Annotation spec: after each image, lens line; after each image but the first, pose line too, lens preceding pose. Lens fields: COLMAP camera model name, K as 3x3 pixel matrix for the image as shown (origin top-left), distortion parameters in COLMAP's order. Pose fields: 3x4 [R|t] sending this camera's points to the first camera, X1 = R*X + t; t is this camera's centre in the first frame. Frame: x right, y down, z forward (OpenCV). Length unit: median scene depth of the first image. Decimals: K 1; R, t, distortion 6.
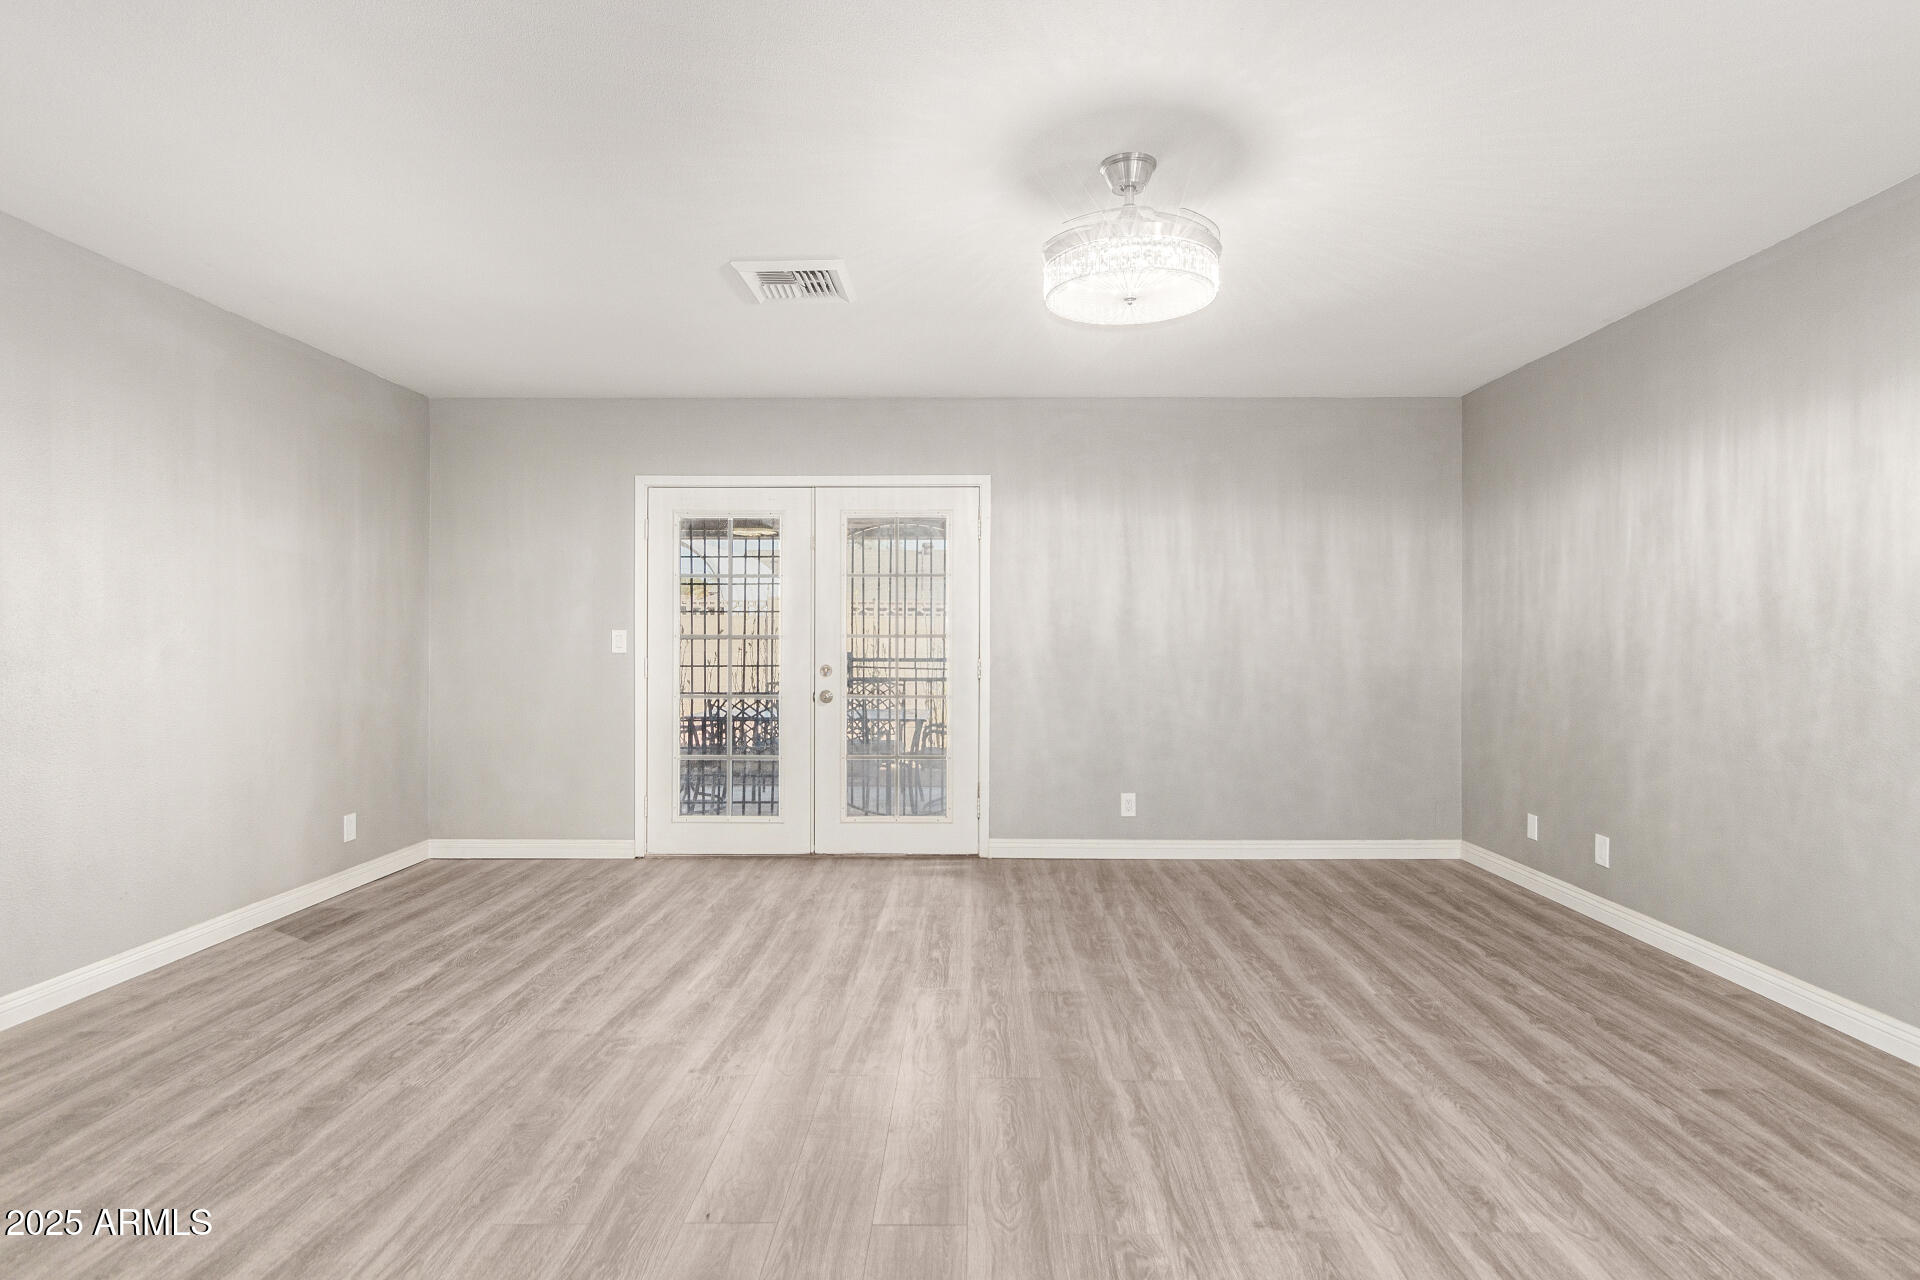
lens RADIAL K [[975.4, 0, 967.5], [0, 975.4, 647.0], [0, 0, 1]] dist [0.002763, -0.000538]
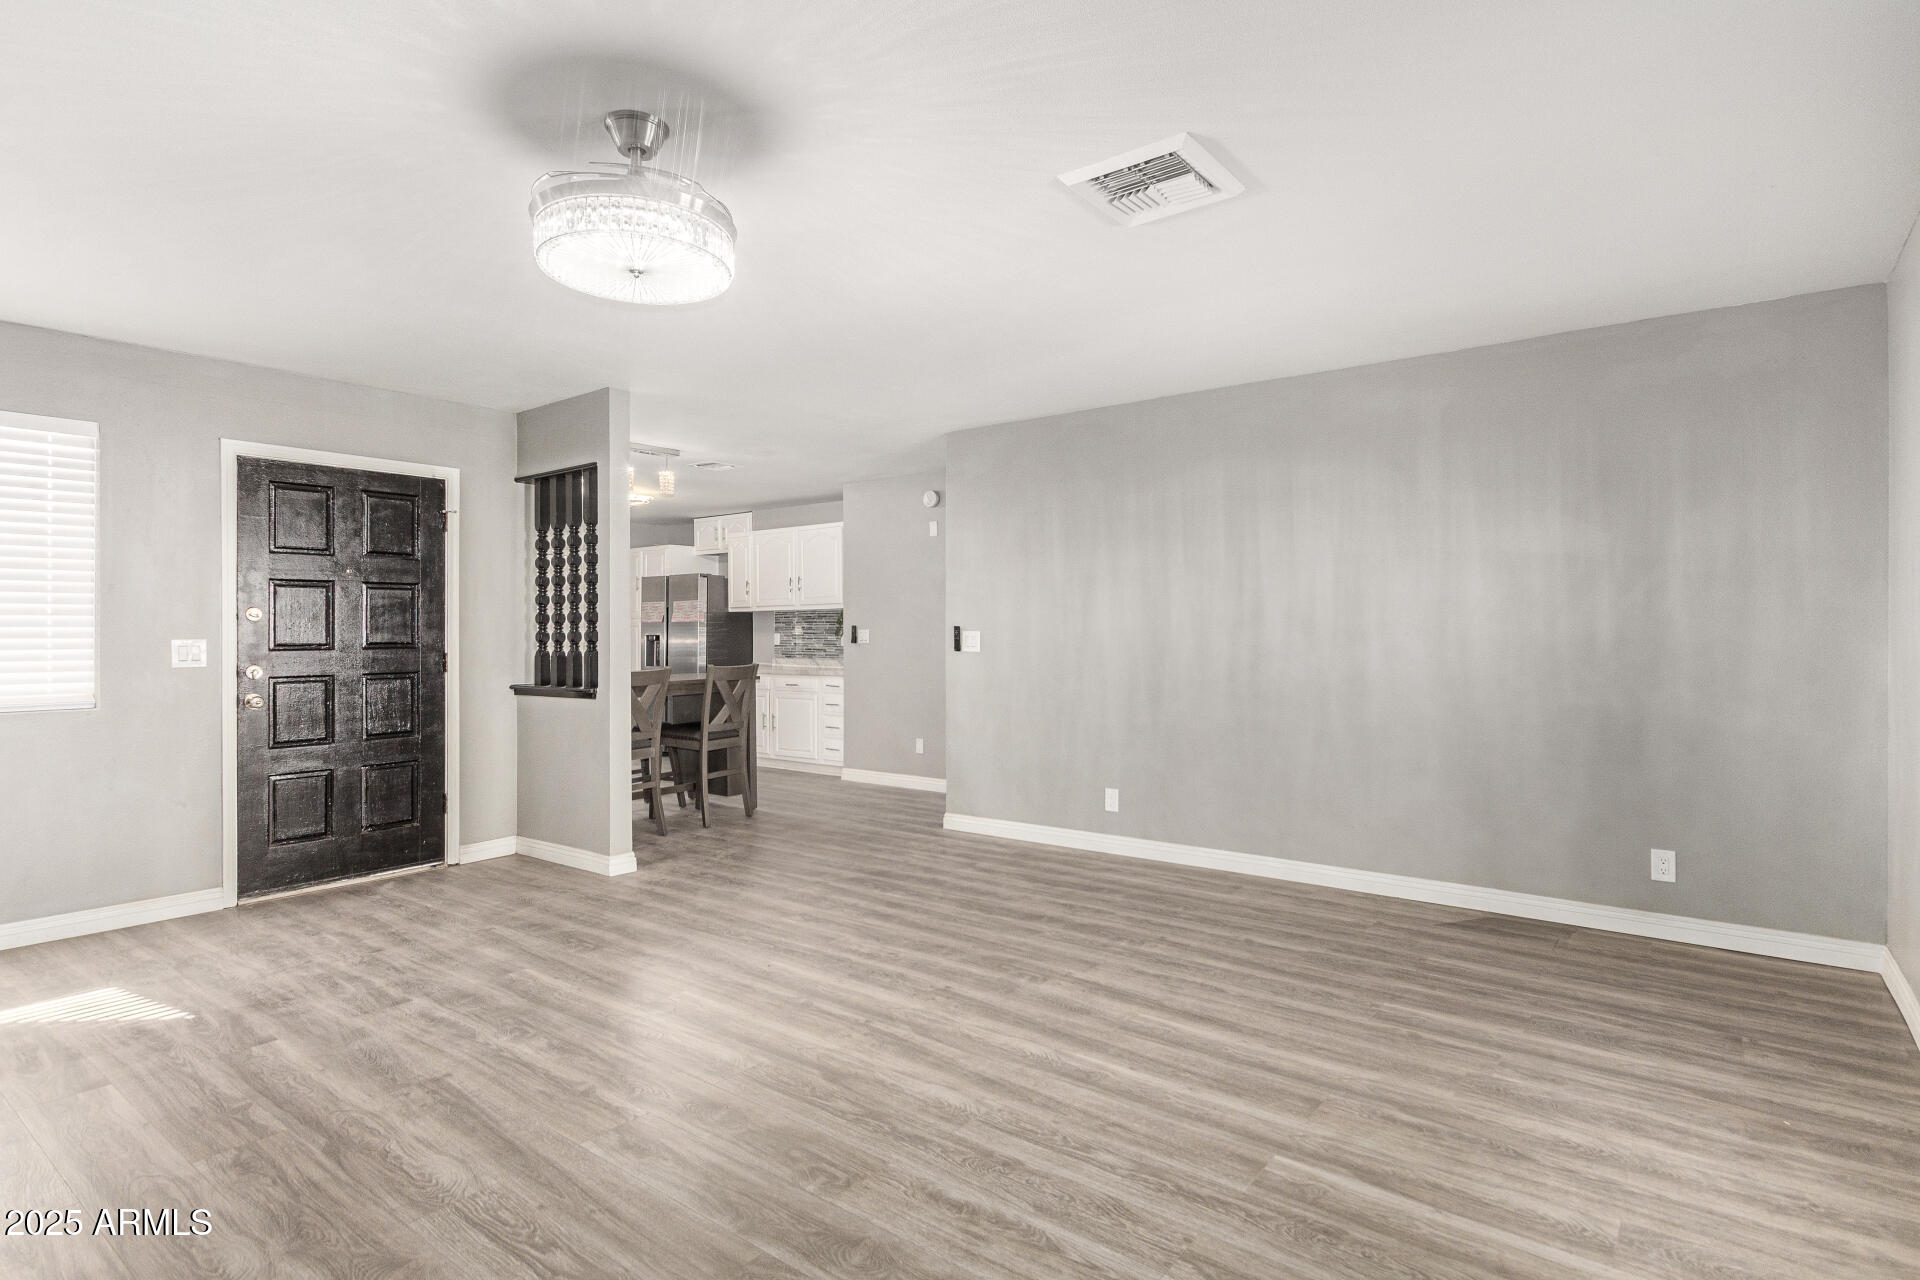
lens RADIAL K [[984.4, 0, 979.3], [0, 984.4, 637.5], [0, 0, 1]] dist [0.001247, 0.000034]
pose [[-0.598380, 0.002910, -0.801207, 0.525570], [-0.009649, 0.999895, 0.010838, -0.021444], [0.801154, 0.014216, -0.598289, 1.327308]]
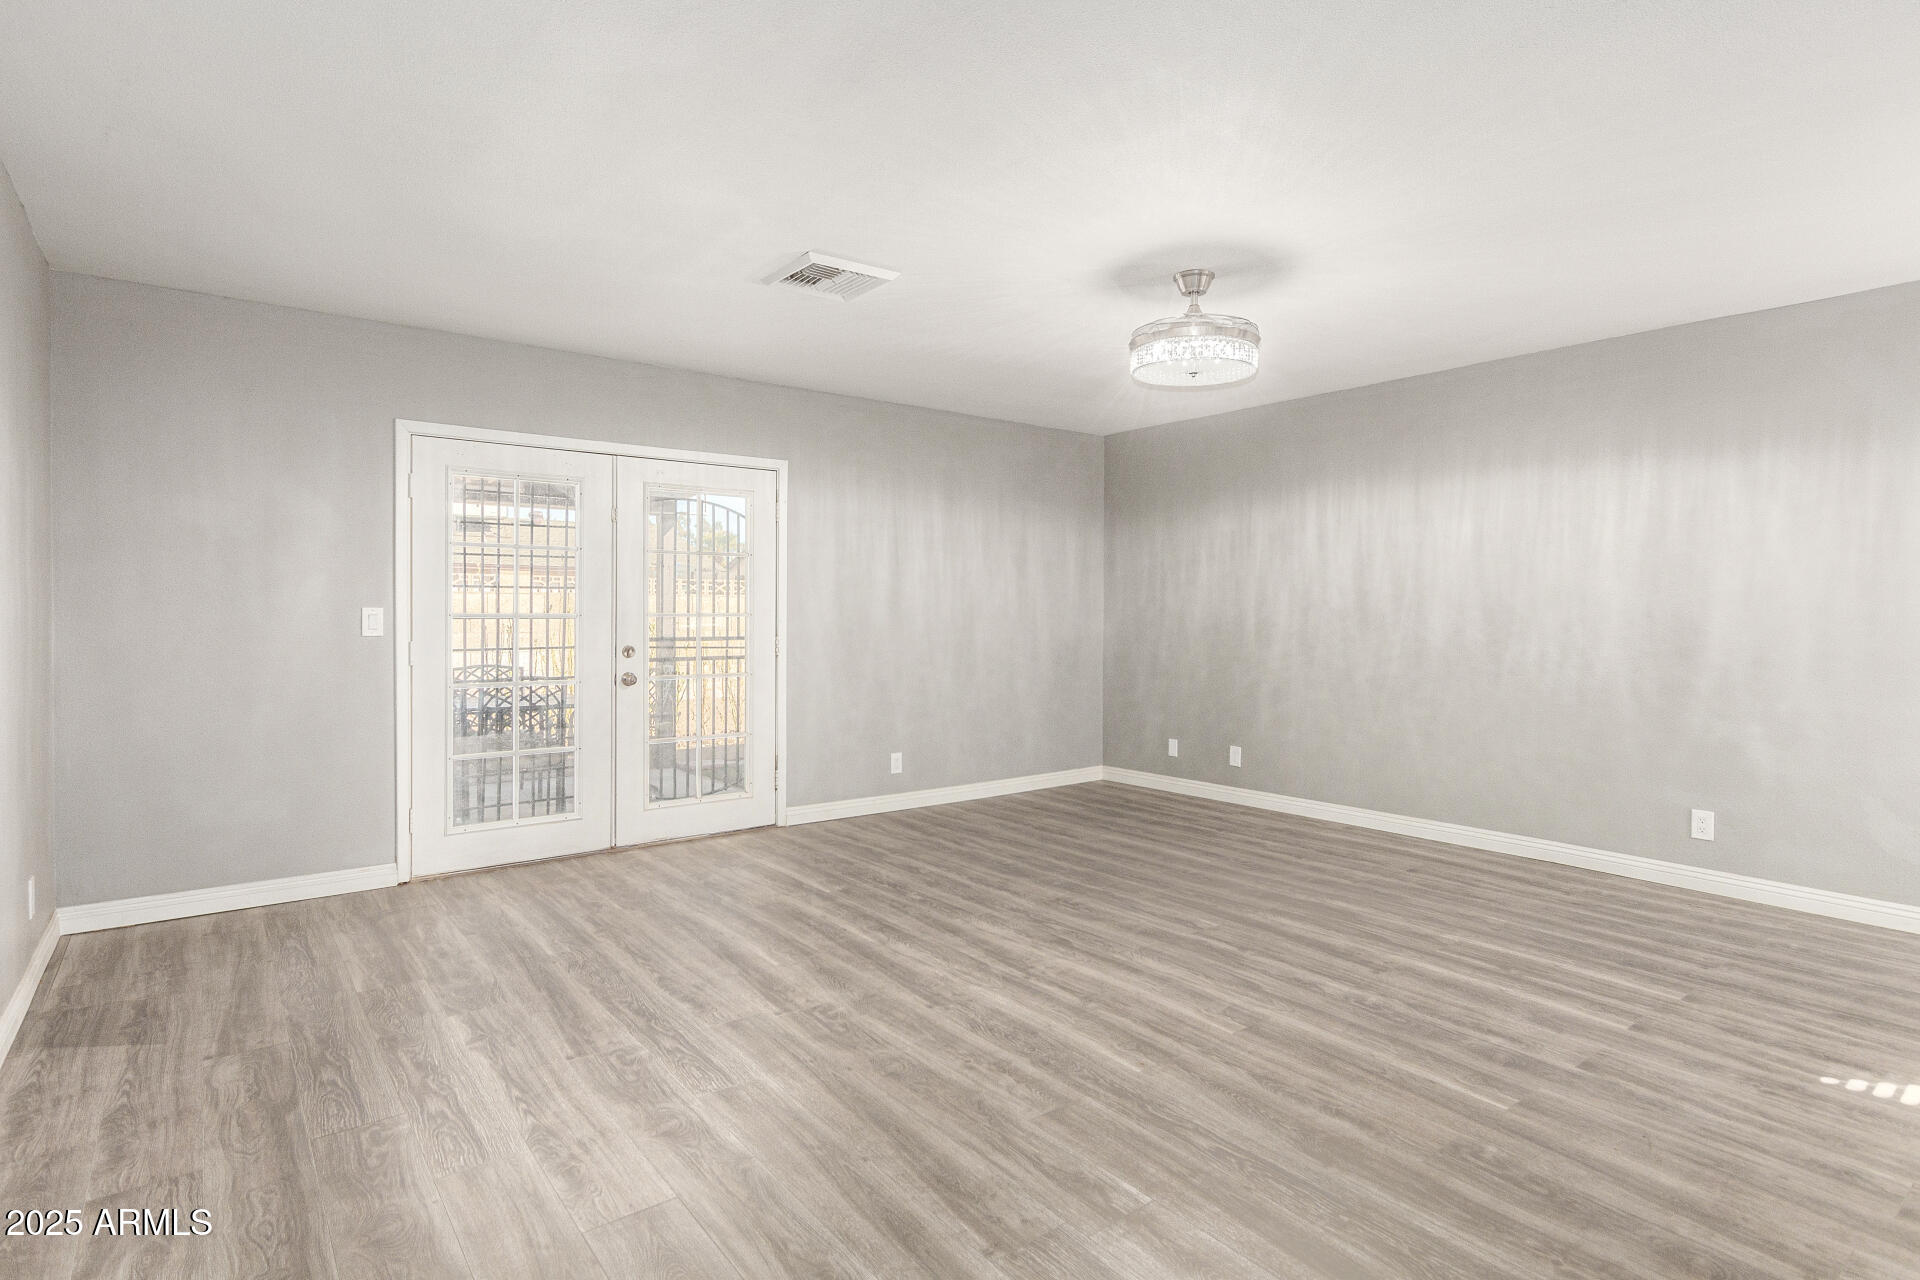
lens RADIAL K [[984.4, 0, 979.3], [0, 984.4, 637.5], [0, 0, 1]] dist [0.001247, 0.000034]
pose [[0.781090, -0.015905, 0.624215, -0.696067], [0.006478, 0.999828, 0.017369, -0.005174], [-0.624384, -0.009523, 0.781059, 0.066251]]
